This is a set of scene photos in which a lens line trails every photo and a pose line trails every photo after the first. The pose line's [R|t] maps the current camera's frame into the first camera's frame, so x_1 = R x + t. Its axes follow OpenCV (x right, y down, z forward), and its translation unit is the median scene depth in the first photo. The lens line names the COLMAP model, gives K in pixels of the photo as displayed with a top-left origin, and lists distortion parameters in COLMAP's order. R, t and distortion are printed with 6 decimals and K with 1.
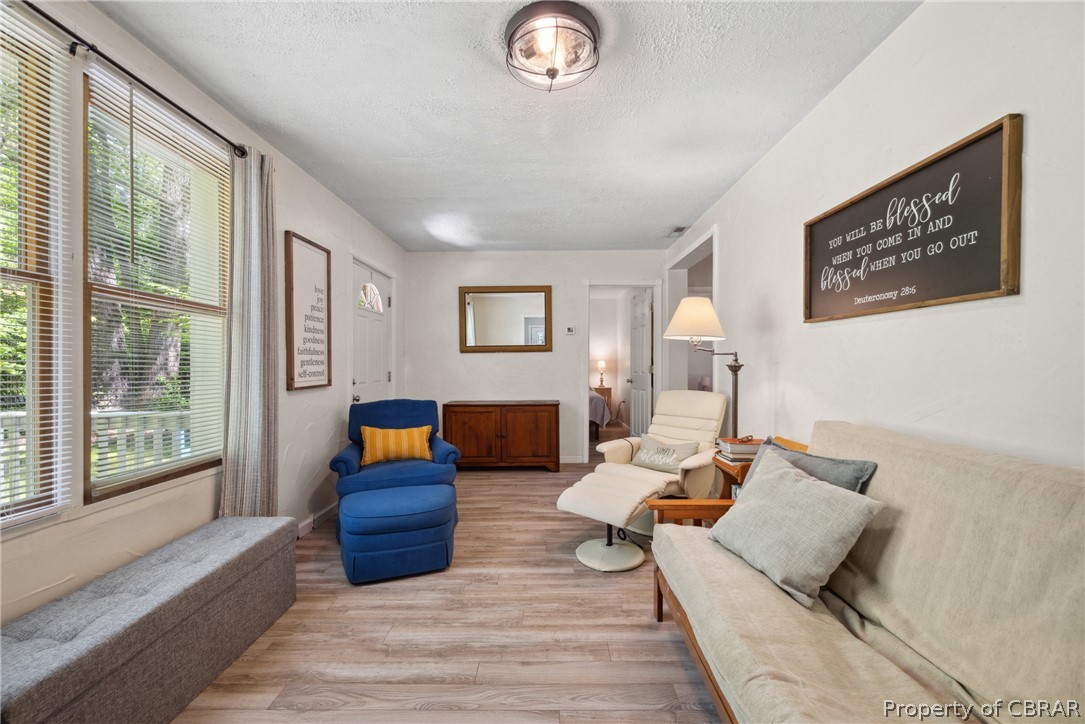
lens RADIAL K [[434.3, 0, 542.4], [0, 434.3, 364.4], [0, 0, 1]] dist [-0.002499, -0.000290]
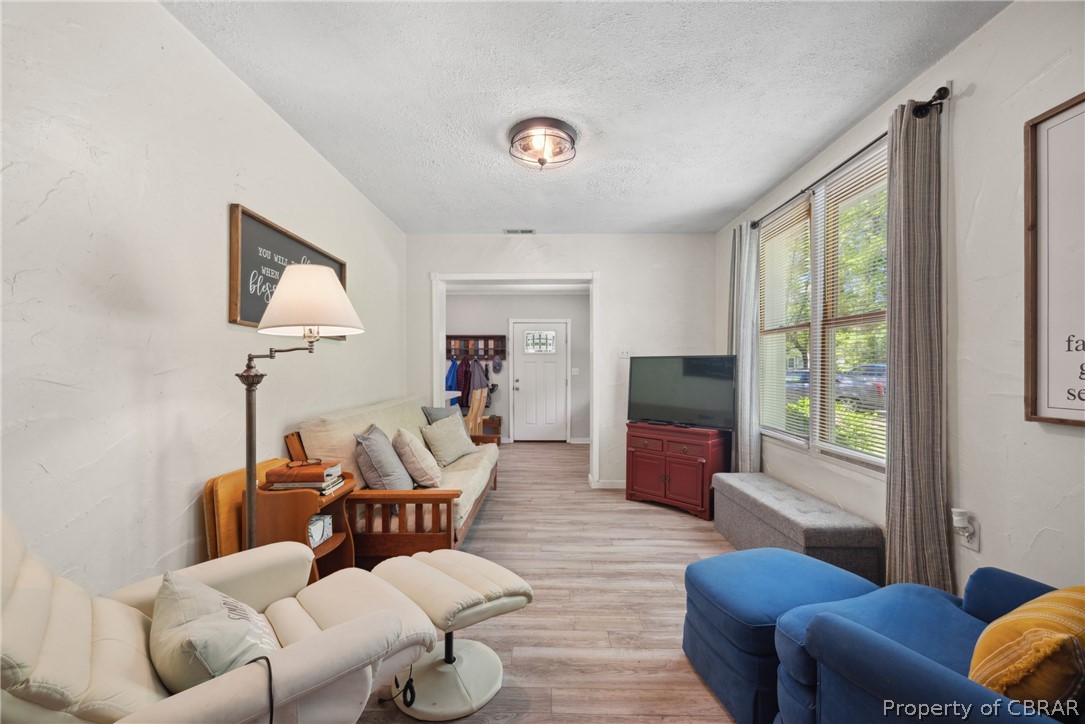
lens RADIAL K [[434.3, 0, 539.1], [0, 434.3, 369.5], [0, 0, 1]] dist [-0.002499, -0.000290]
pose [[-0.999991, 0.003231, 0.002771, 0.026843], [0.003243, 0.999984, 0.004550, -0.009562], [-0.002756, 0.004559, -0.999986, 1.984966]]
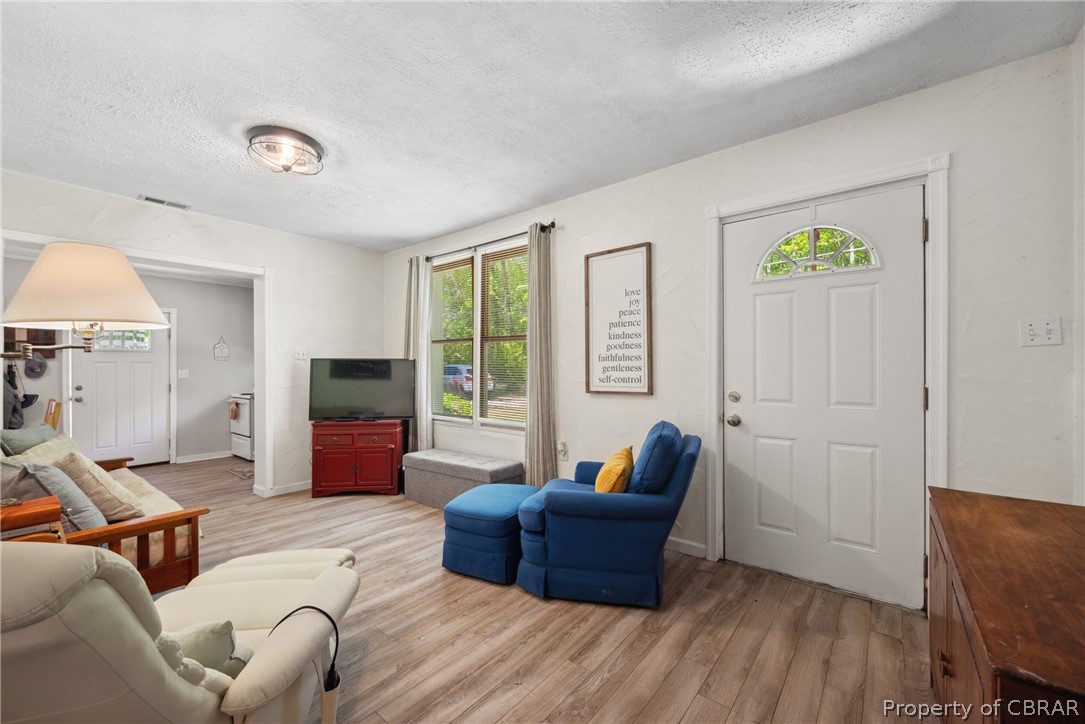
lens RADIAL K [[434.3, 0, 548.4], [0, 434.3, 366.6], [0, 0, 1]] dist [-0.002499, -0.000290]
pose [[-0.616385, 0.002923, -0.787440, 0.511390], [0.004684, 0.999989, 0.000045, -0.013784], [0.787431, -0.003660, -0.616392, 2.114009]]
